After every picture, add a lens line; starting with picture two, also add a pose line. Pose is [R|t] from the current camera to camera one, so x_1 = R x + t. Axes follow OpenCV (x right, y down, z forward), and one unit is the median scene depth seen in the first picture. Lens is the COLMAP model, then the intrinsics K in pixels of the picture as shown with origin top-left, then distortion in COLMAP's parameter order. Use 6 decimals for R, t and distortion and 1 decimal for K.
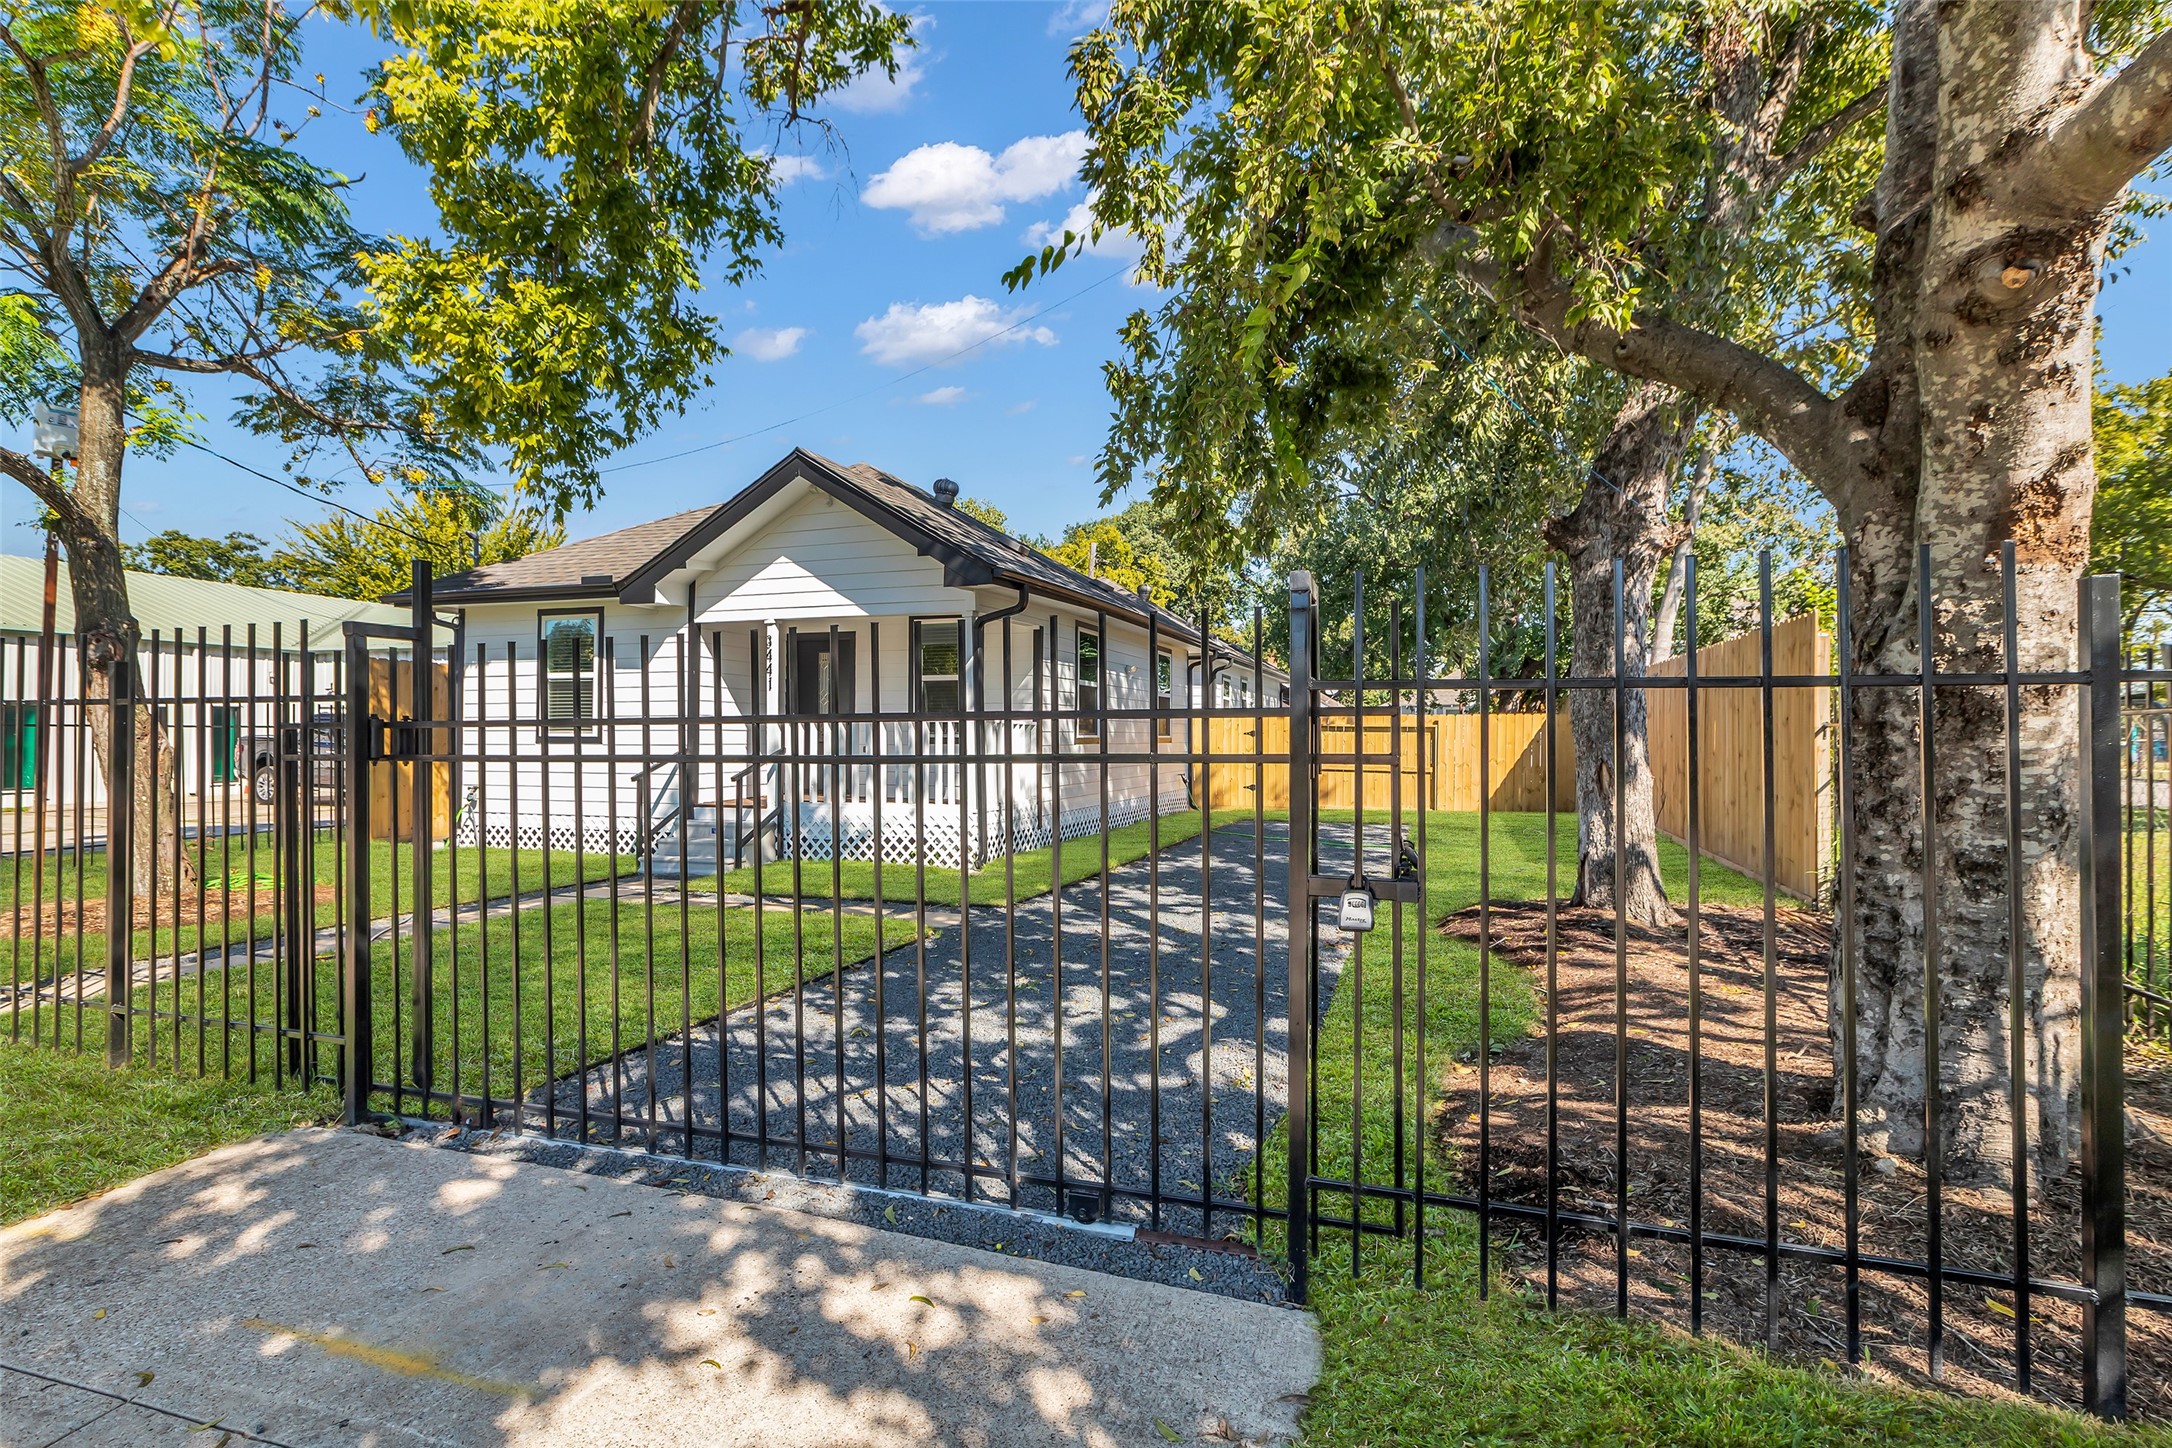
lens RADIAL K [[1021.2, 0, 1106.4], [0, 1021.2, 733.1], [0, 0, 1]] dist [-0.004123, -0.000320]
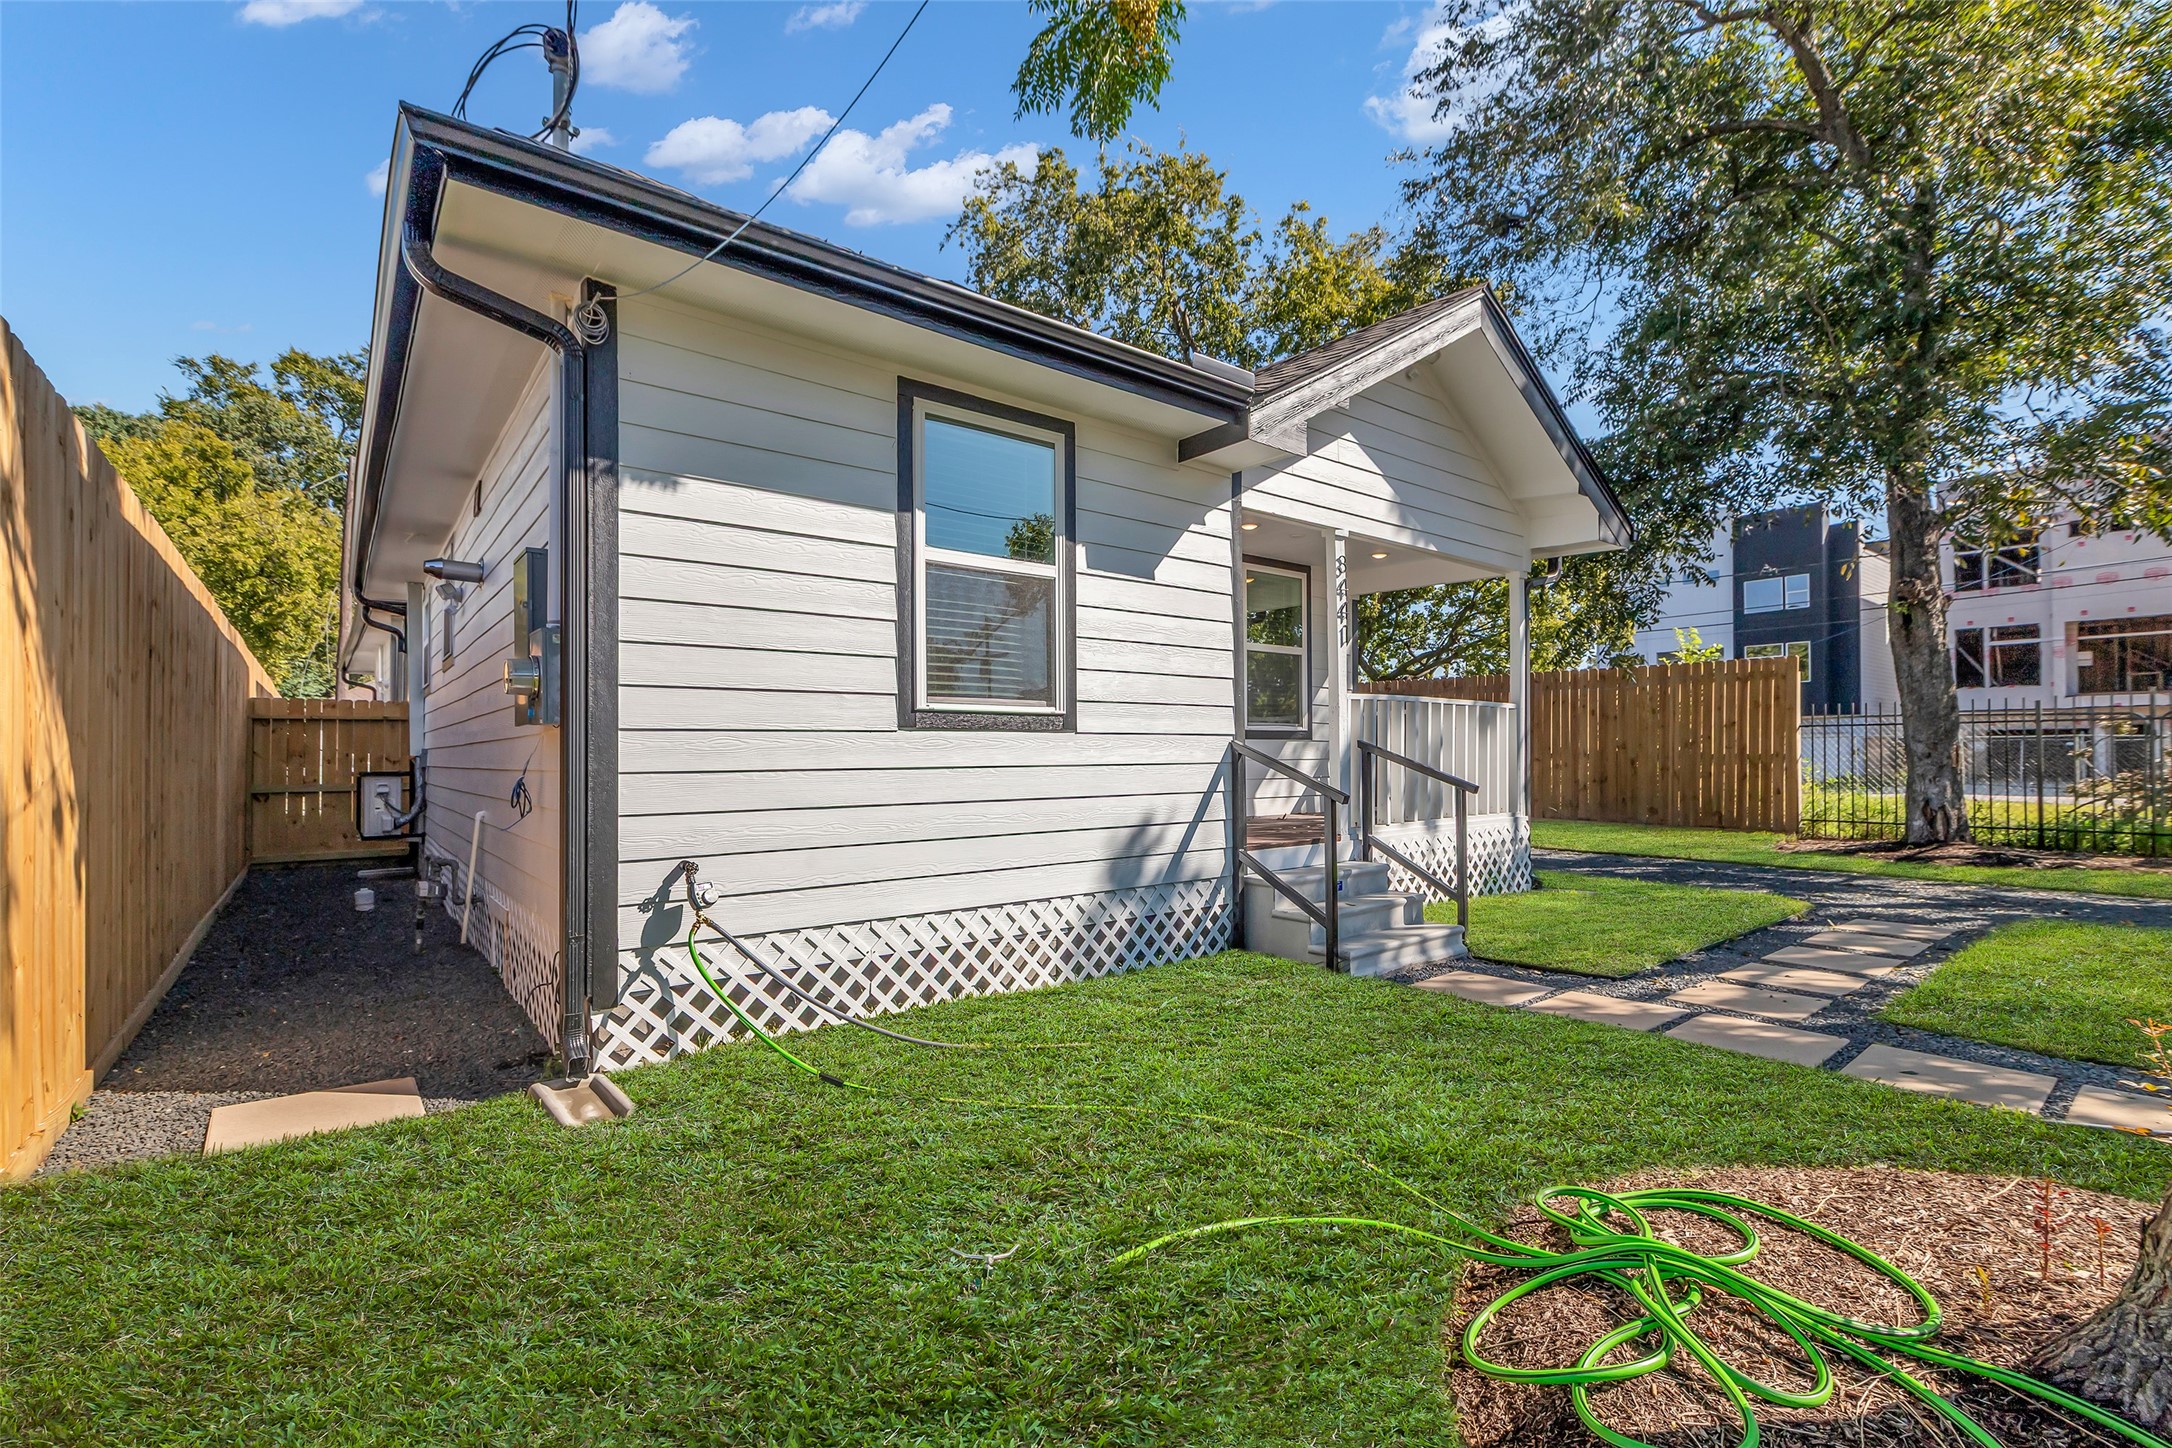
lens RADIAL K [[955.9, 0, 1088.9], [0, 955.9, 746.1], [0, 0, 1]] dist [0.011043, -0.000026]
pose [[0.550948, 0.005402, 0.834522, -0.859999], [-0.001788, 0.999984, -0.005293, 0.019734], [-0.834538, 0.001424, 0.550949, 0.785732]]
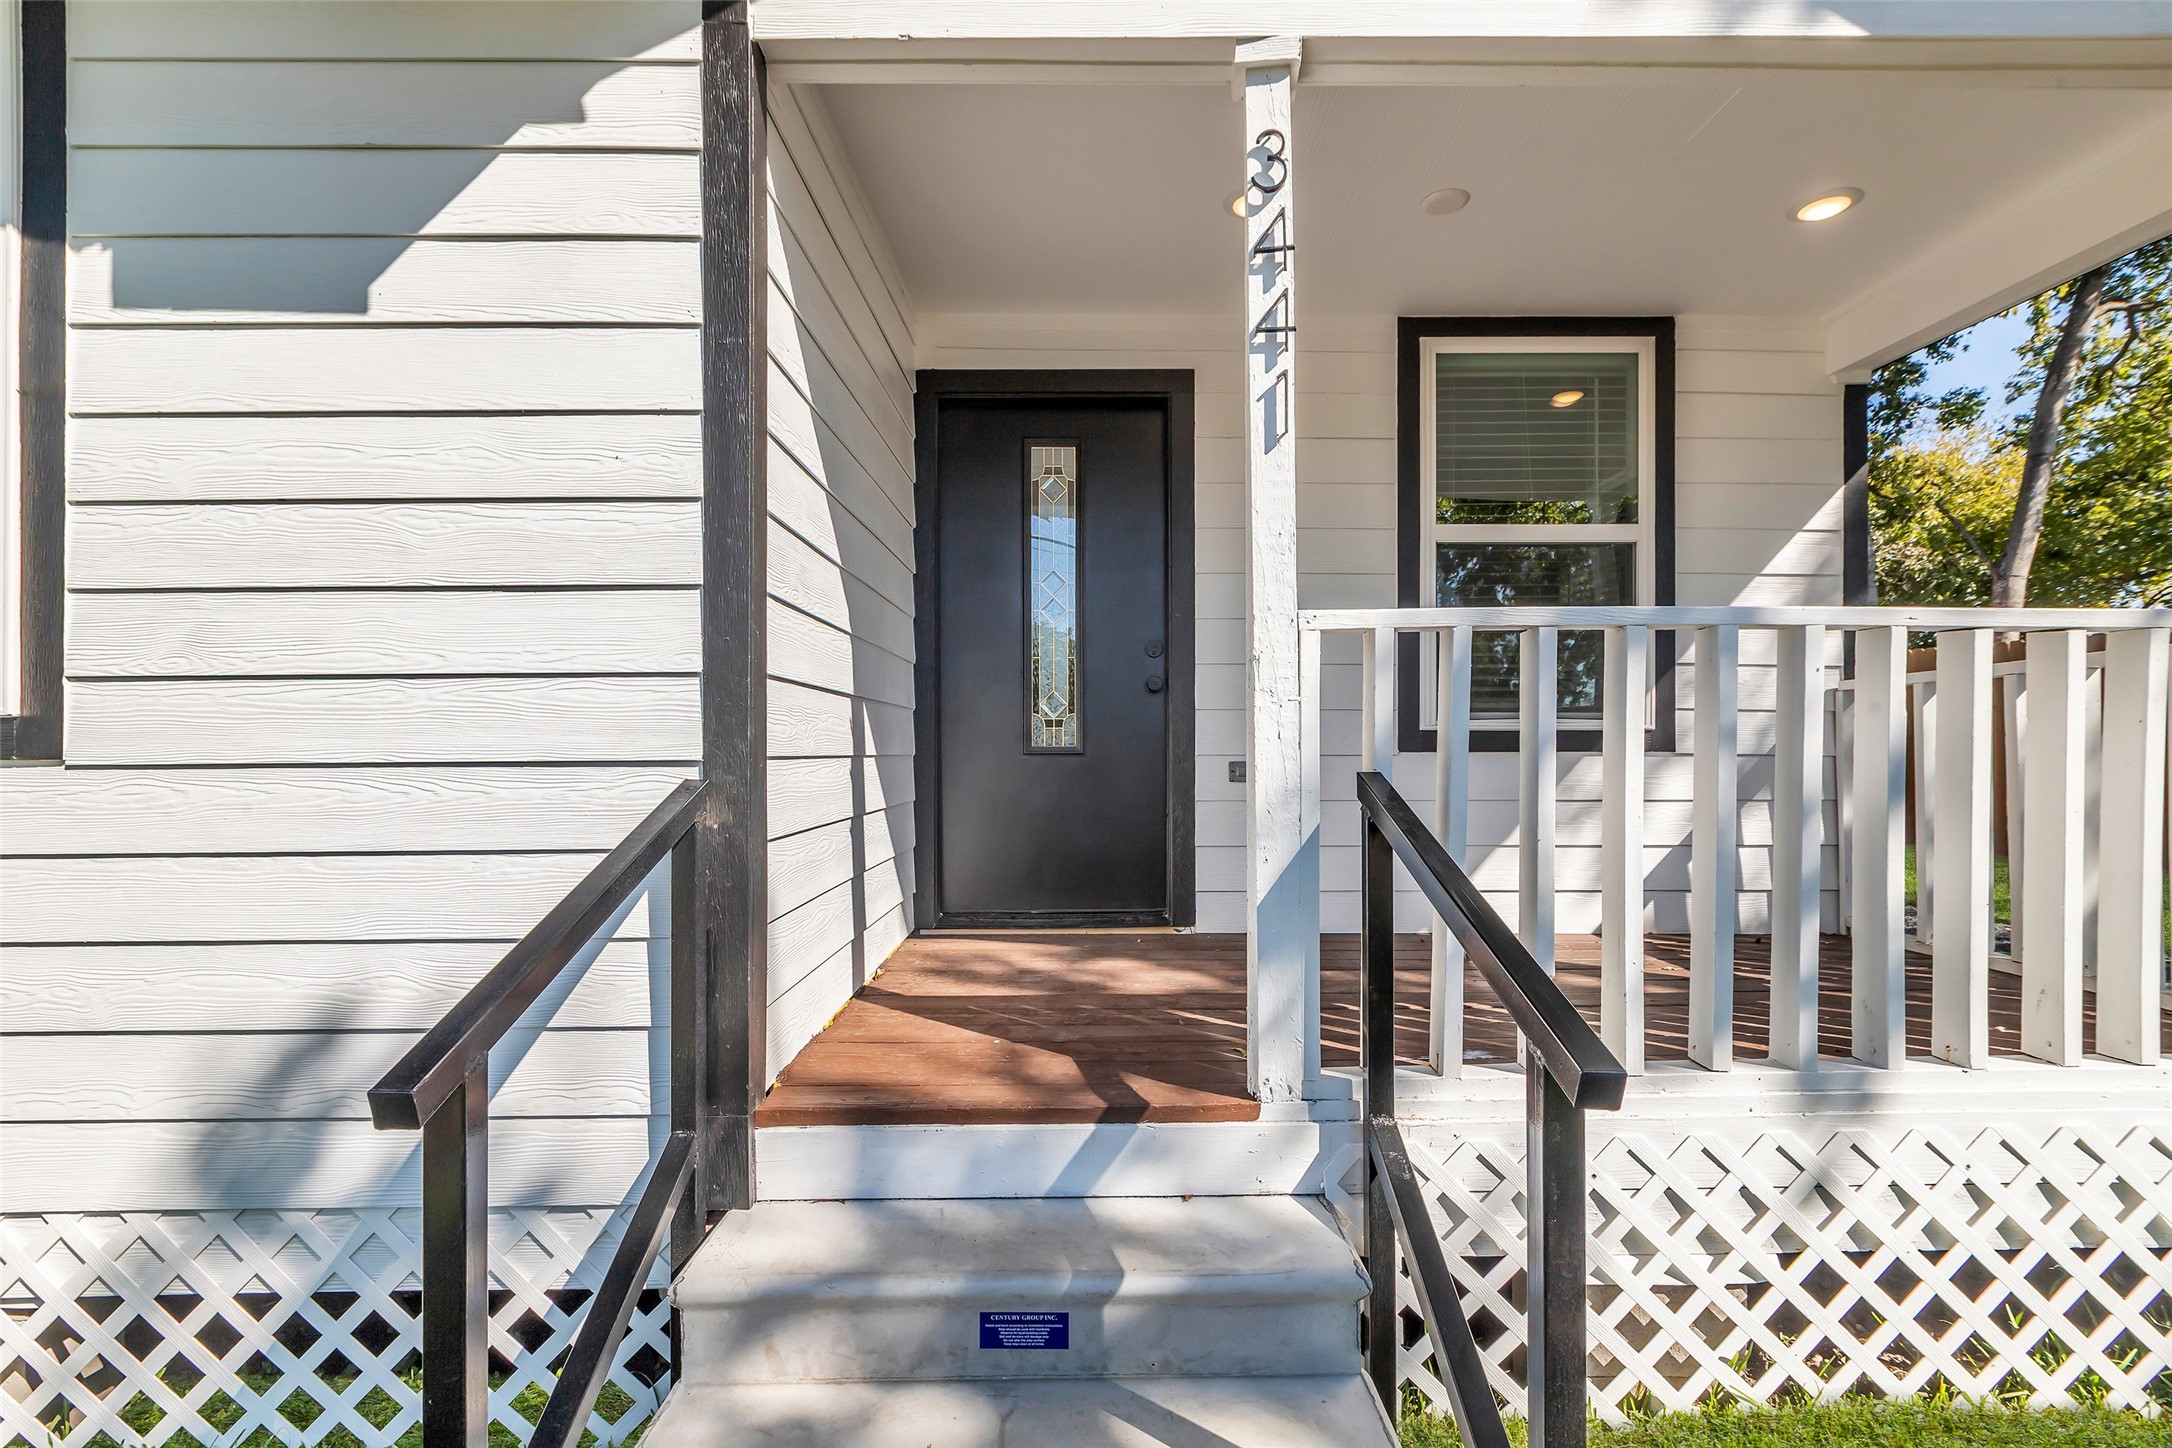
lens RADIAL K [[941.7, 0, 1089.4], [0, 941.7, 750.3], [0, 0, 1]] dist [0.001336, 0.000502]
pose [[0.950064, -0.003329, 0.312037, -0.395871], [0.001362, 0.999978, 0.006522, 0.008397], [-0.312052, -0.005771, 0.950048, 0.828045]]
